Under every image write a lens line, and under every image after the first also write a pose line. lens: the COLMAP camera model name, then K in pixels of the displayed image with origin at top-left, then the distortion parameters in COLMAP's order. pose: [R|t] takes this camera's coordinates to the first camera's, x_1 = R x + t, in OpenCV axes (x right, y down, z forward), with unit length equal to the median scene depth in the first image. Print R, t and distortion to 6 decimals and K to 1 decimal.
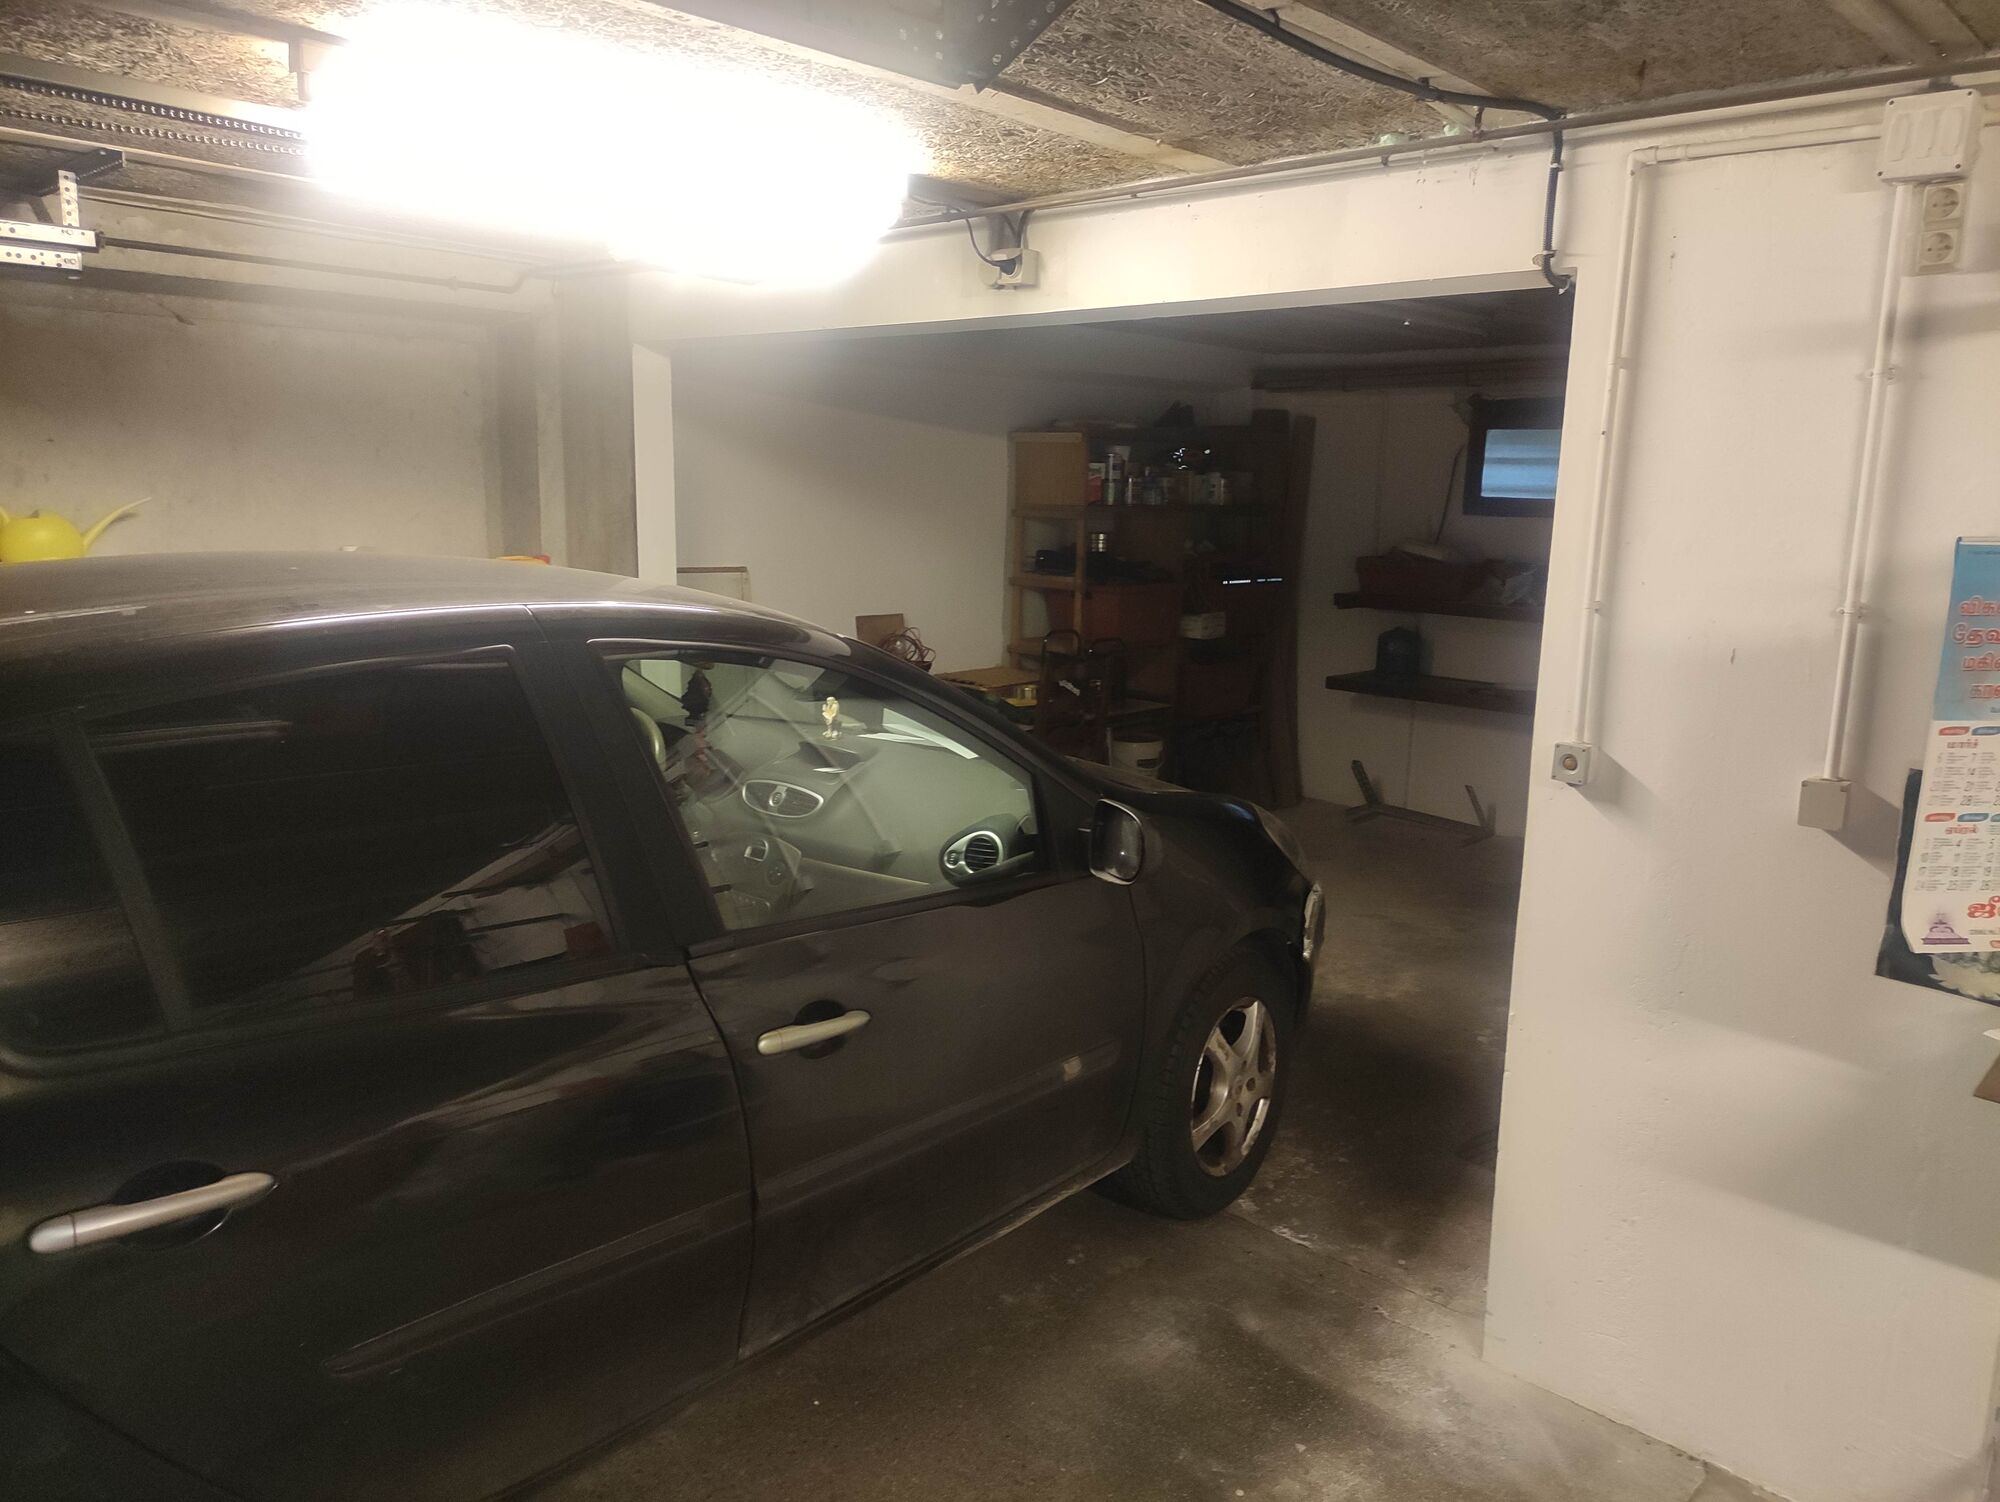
lens RADIAL K [[1463.2, 0, 1000.0], [0, 1463.2, 751.0], [0, 0, 1]] dist [0.052593, -0.039945]
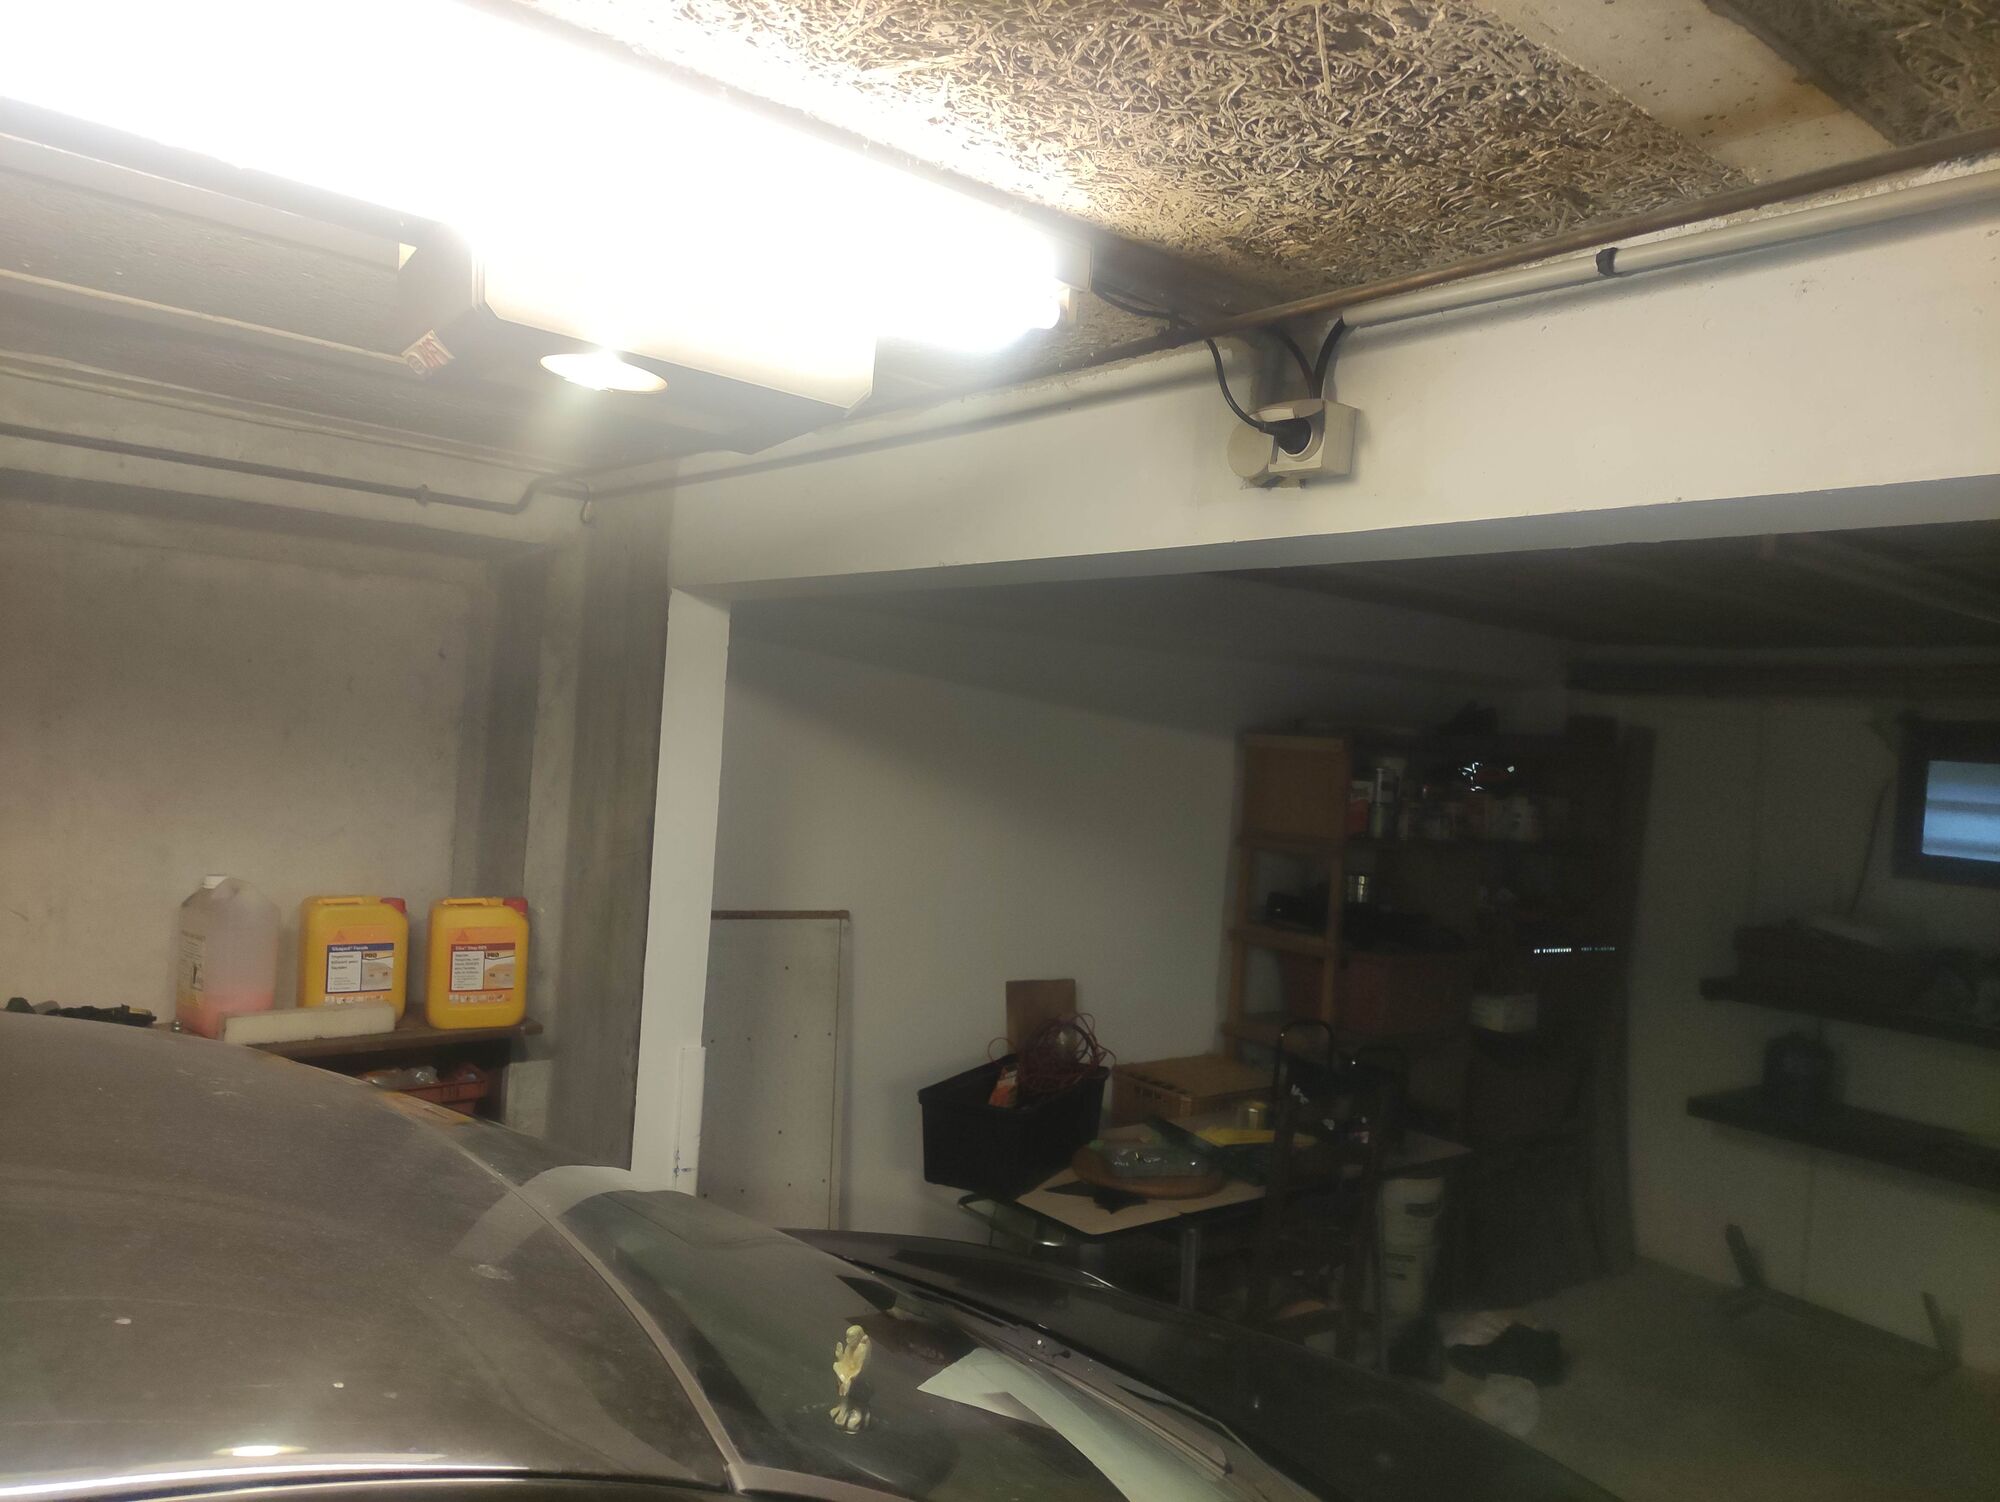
lens RADIAL K [[1496.7, 0, 975.4], [0, 1496.7, 766.3], [0, 0, 1]] dist [0.046844, -0.037459]
pose [[0.986885, 0.049716, -0.153576, -0.016054], [-0.075829, 0.982666, -0.169167, -0.132235], [0.142504, 0.178594, 0.973549, 0.525196]]
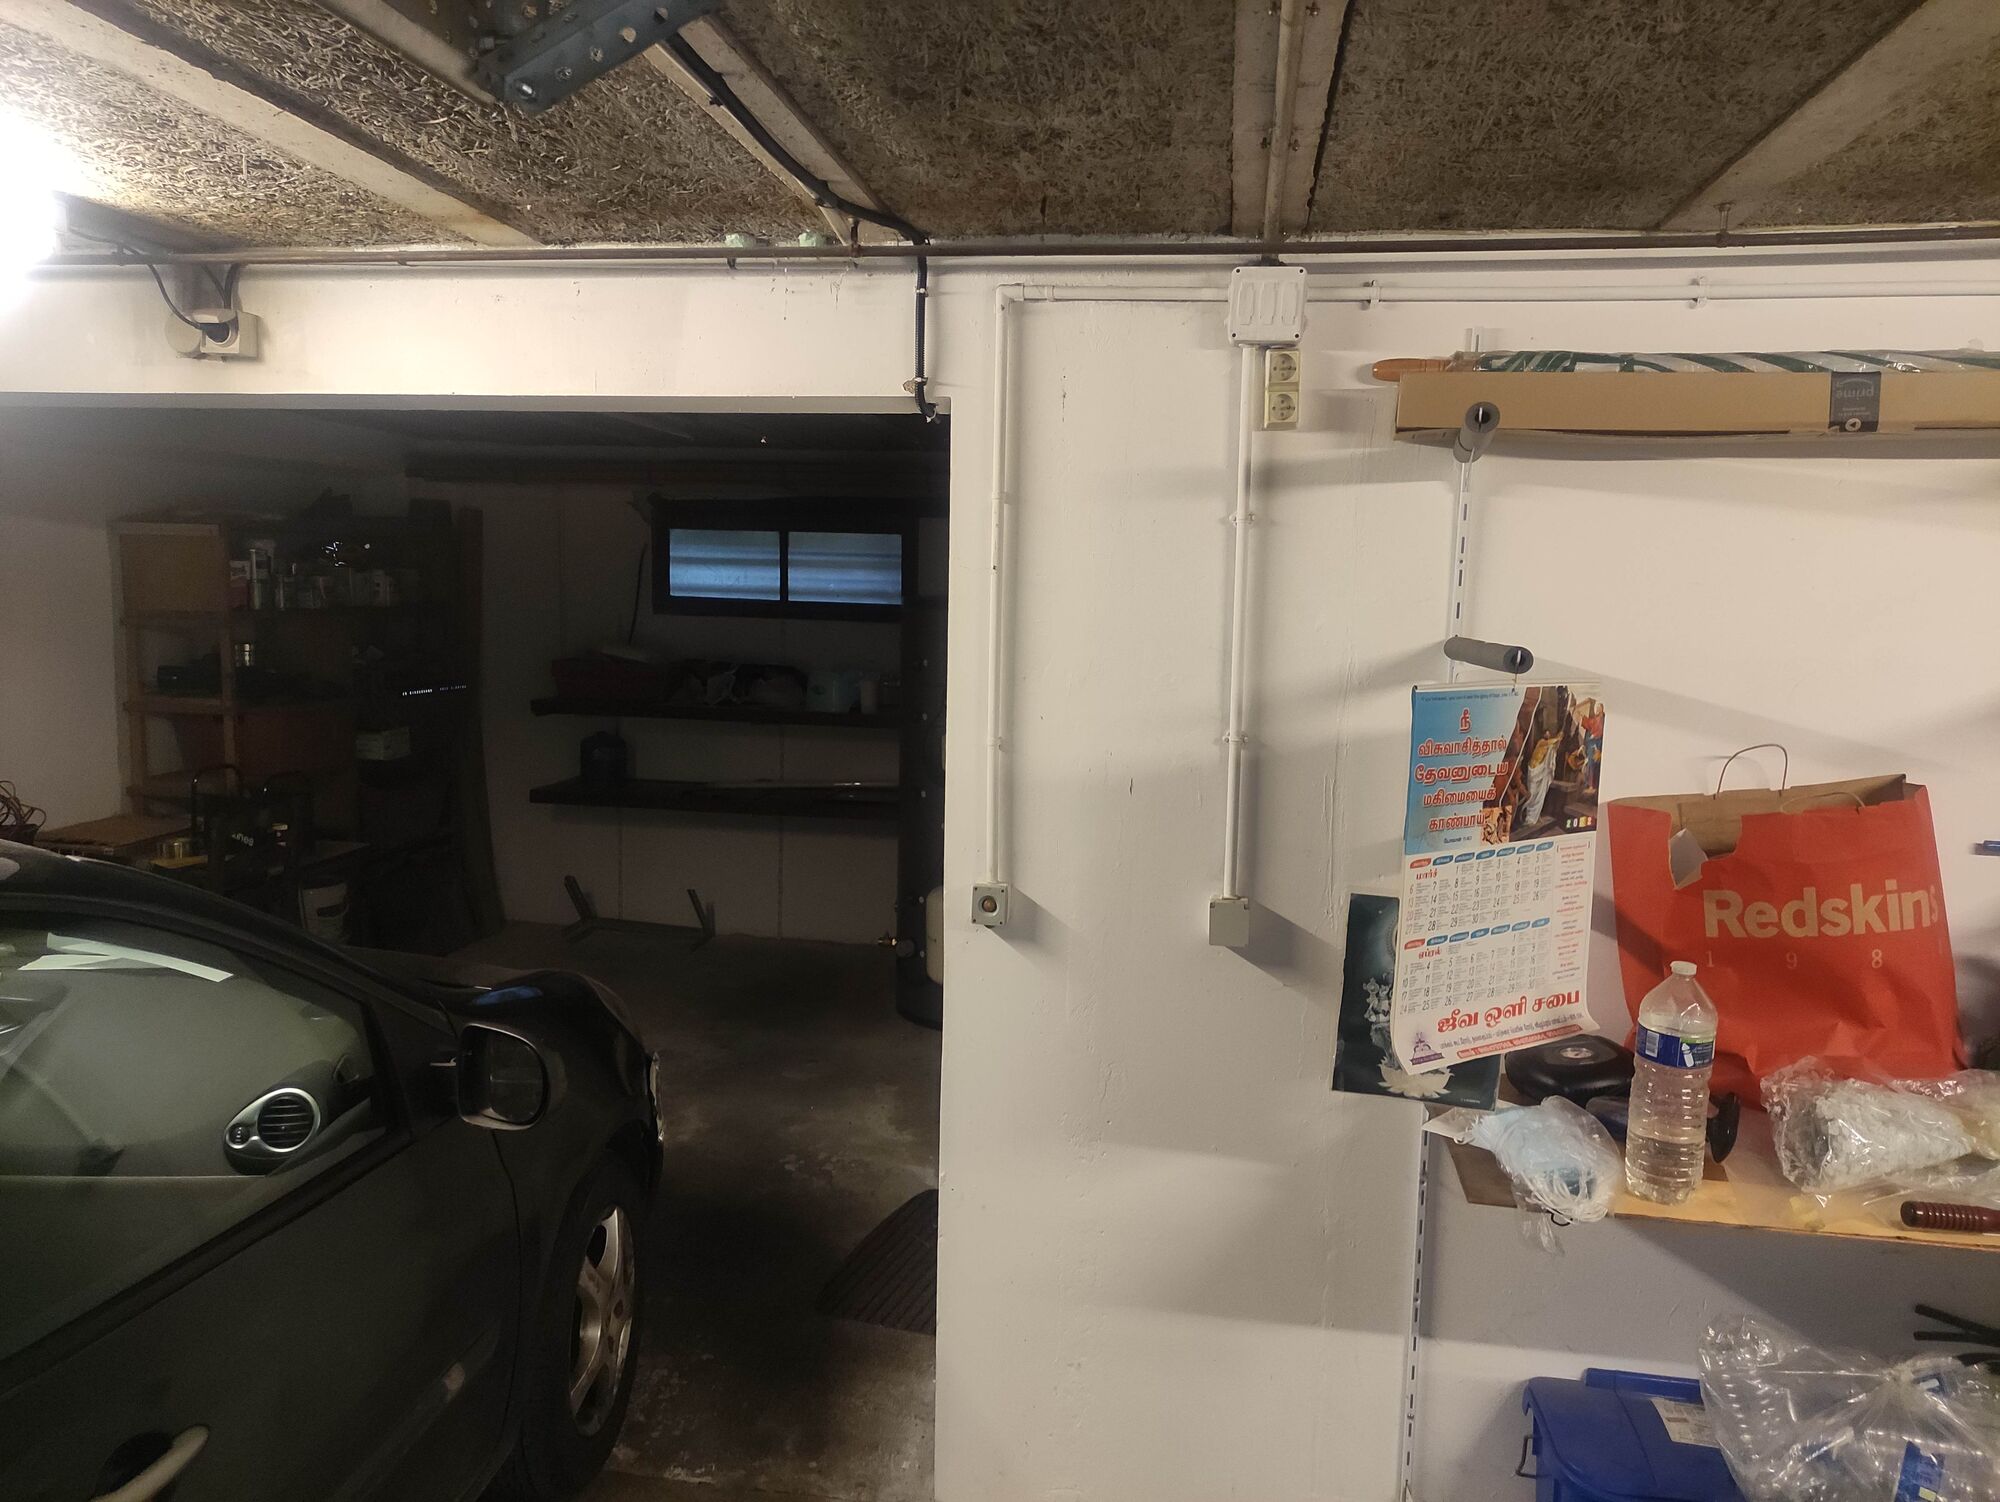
lens RADIAL K [[1463.2, 0, 1000.0], [0, 1463.2, 751.0], [0, 0, 1]] dist [0.052593, -0.039945]
pose [[0.828682, -0.071142, 0.555180, -0.100566], [0.101051, 0.994606, -0.023381, -0.052933], [-0.550522, 0.075477, 0.831401, 0.150190]]
